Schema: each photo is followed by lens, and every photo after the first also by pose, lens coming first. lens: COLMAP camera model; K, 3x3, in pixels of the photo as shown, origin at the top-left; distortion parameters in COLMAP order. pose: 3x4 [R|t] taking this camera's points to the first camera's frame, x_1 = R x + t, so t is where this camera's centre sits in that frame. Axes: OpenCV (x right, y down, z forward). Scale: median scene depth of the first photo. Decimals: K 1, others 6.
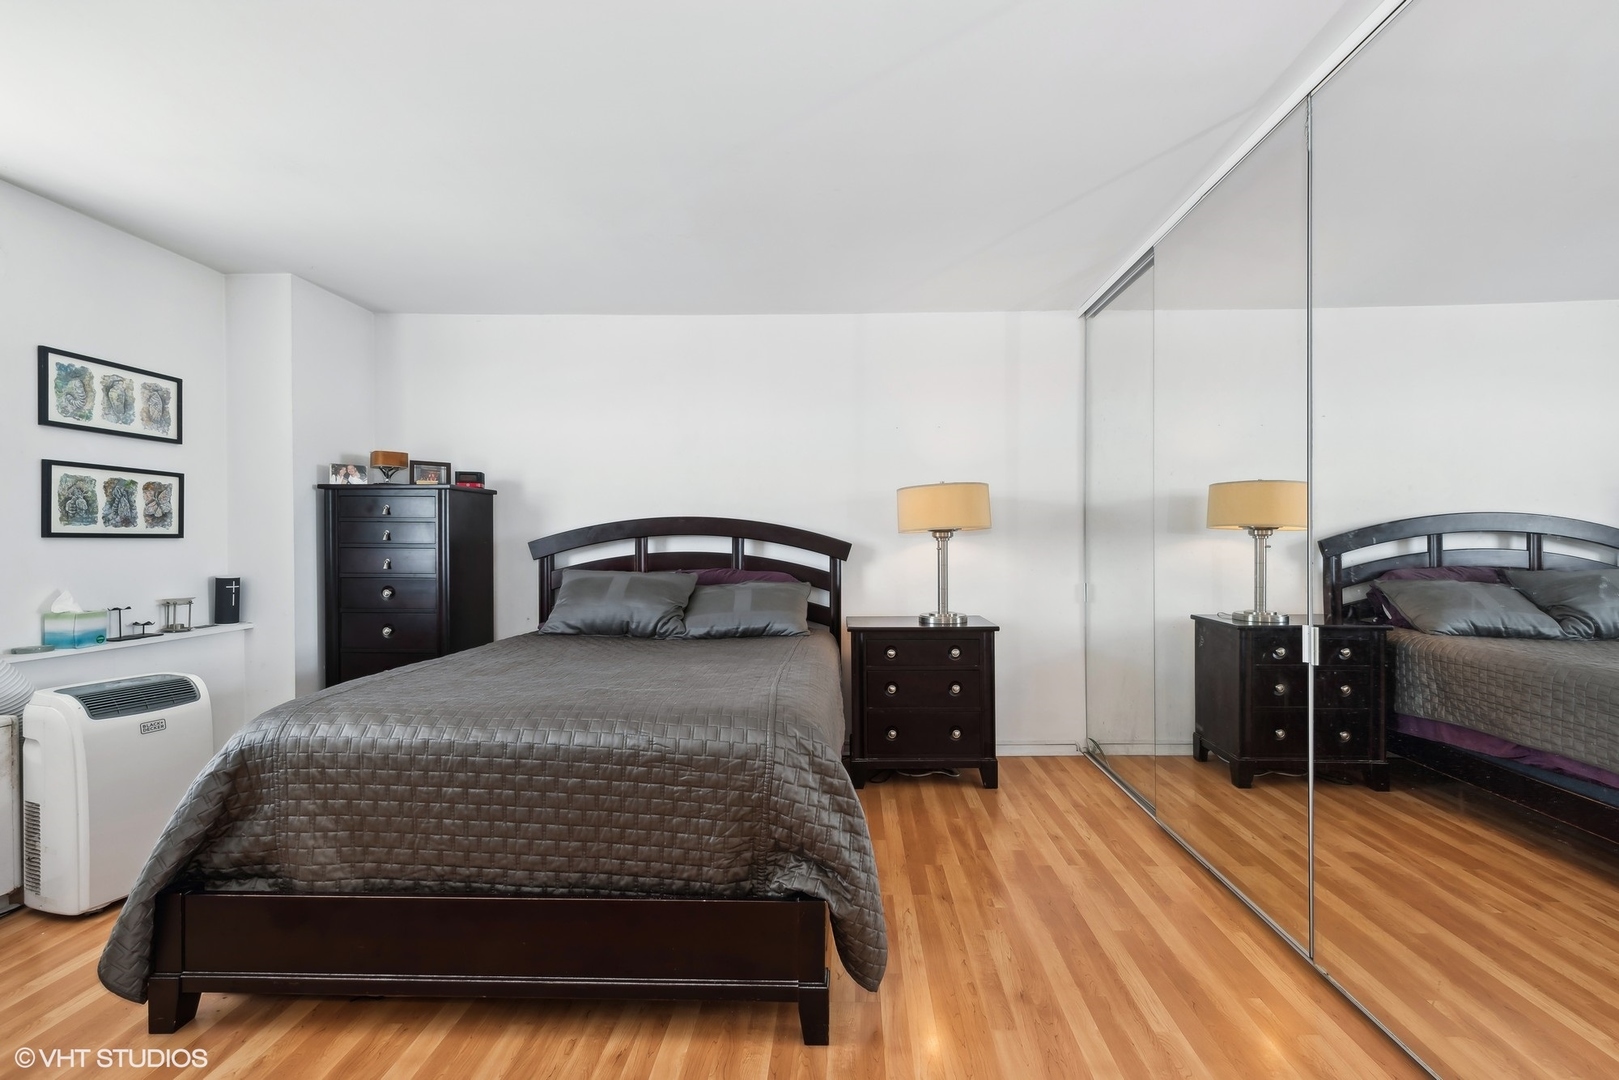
lens RADIAL K [[713.1, 0, 815.4], [0, 713.1, 541.8], [0, 0, 1]] dist [0.001199, -0.000217]
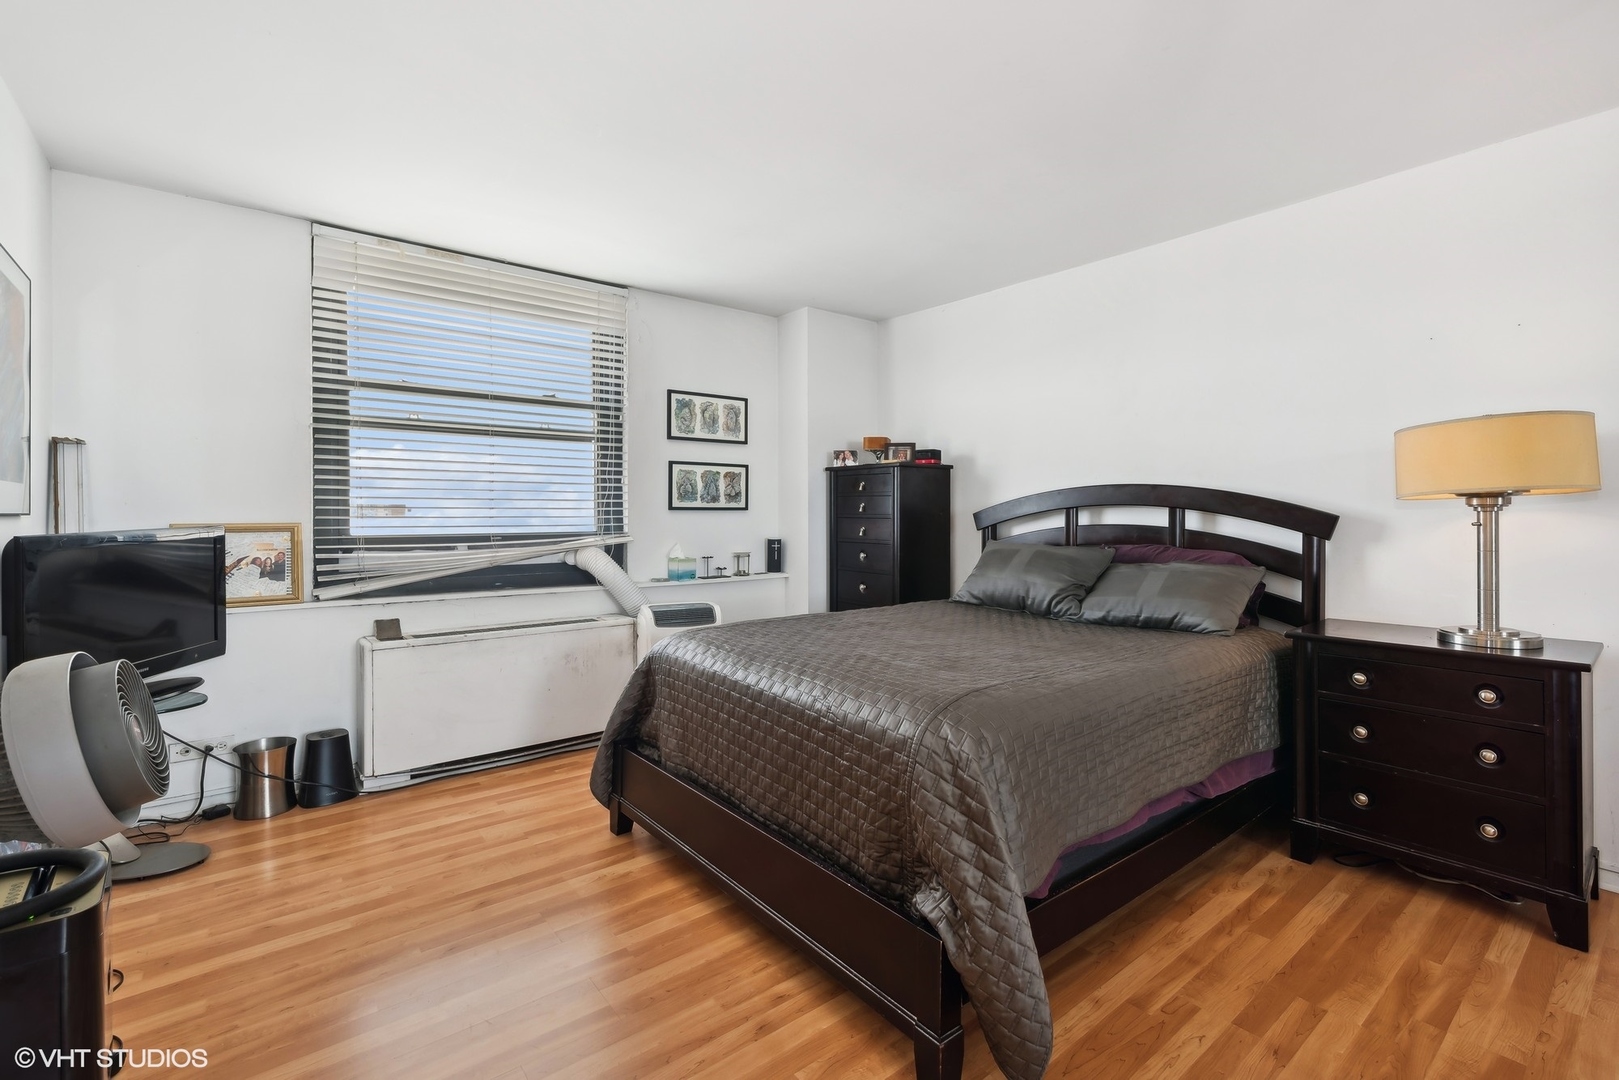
lens RADIAL K [[713.1, 0, 818.3], [0, 713.1, 513.7], [0, 0, 1]] dist [0.001199, -0.000217]
pose [[0.657253, 0.001156, -0.753669, 0.274435], [-0.001394, 0.999999, 0.000317, 0.001169], [0.753669, 0.000843, 0.657254, 0.169755]]
